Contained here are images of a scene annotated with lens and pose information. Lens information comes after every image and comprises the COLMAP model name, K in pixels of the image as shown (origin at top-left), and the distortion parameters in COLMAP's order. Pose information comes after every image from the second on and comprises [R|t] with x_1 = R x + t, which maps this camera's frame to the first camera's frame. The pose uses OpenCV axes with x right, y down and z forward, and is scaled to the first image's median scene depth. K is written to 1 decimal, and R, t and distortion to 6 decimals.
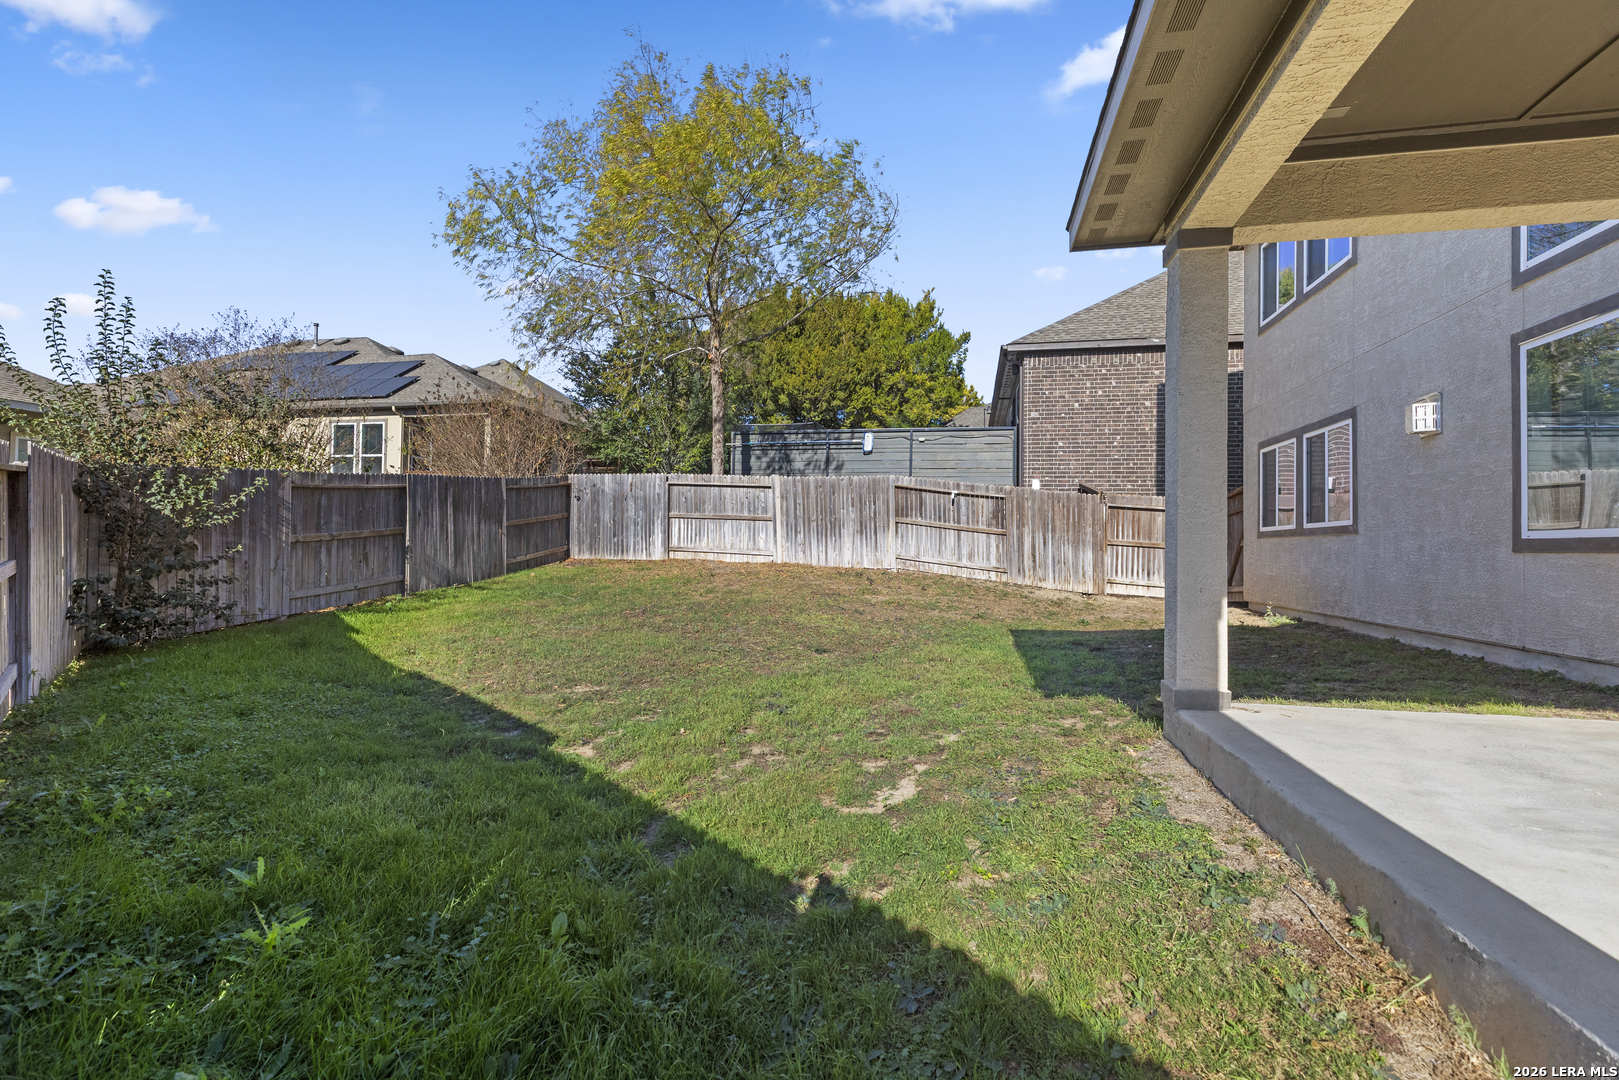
lens RADIAL K [[733.8, 0, 802.0], [0, 733.8, 532.7], [0, 0, 1]] dist [0.000664, 0.000198]
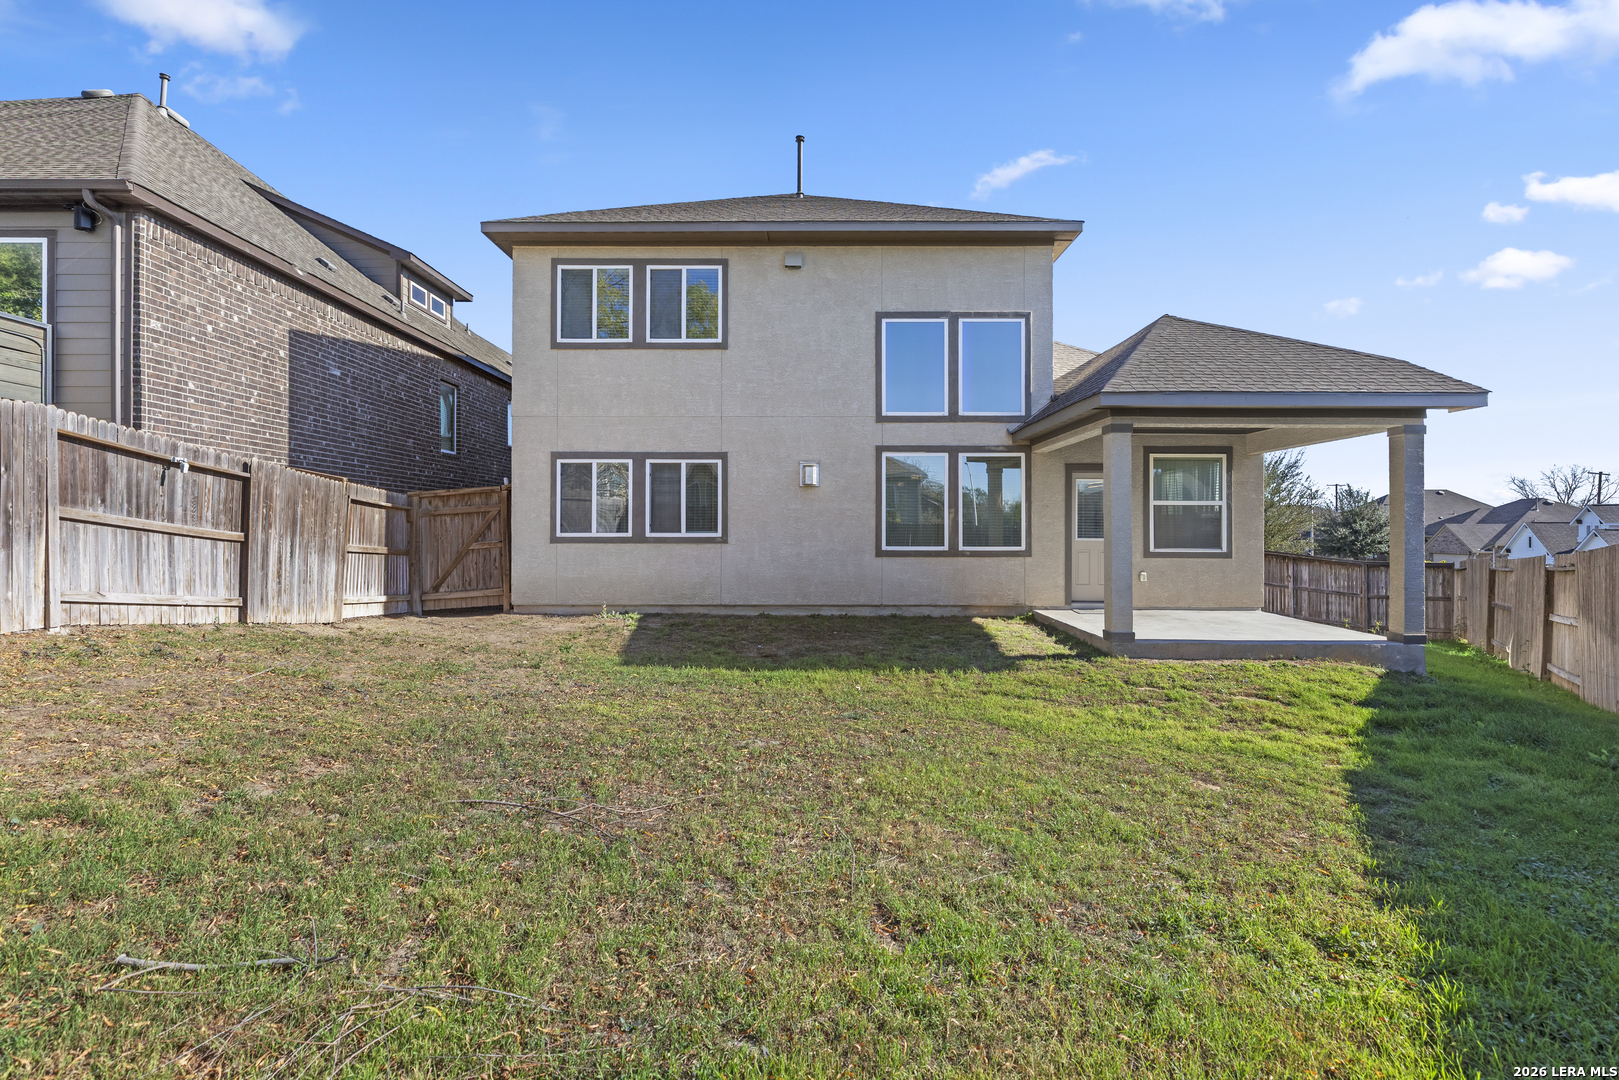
lens RADIAL K [[774.0, 0, 812.6], [0, 774.0, 545.4], [0, 0, 1]] dist [0.001367, -0.000007]
pose [[-0.233078, -0.034167, 0.971858, -0.420030], [-0.028961, 0.999183, 0.028182, -0.024308], [-0.972027, -0.021577, -0.233877, 0.696209]]
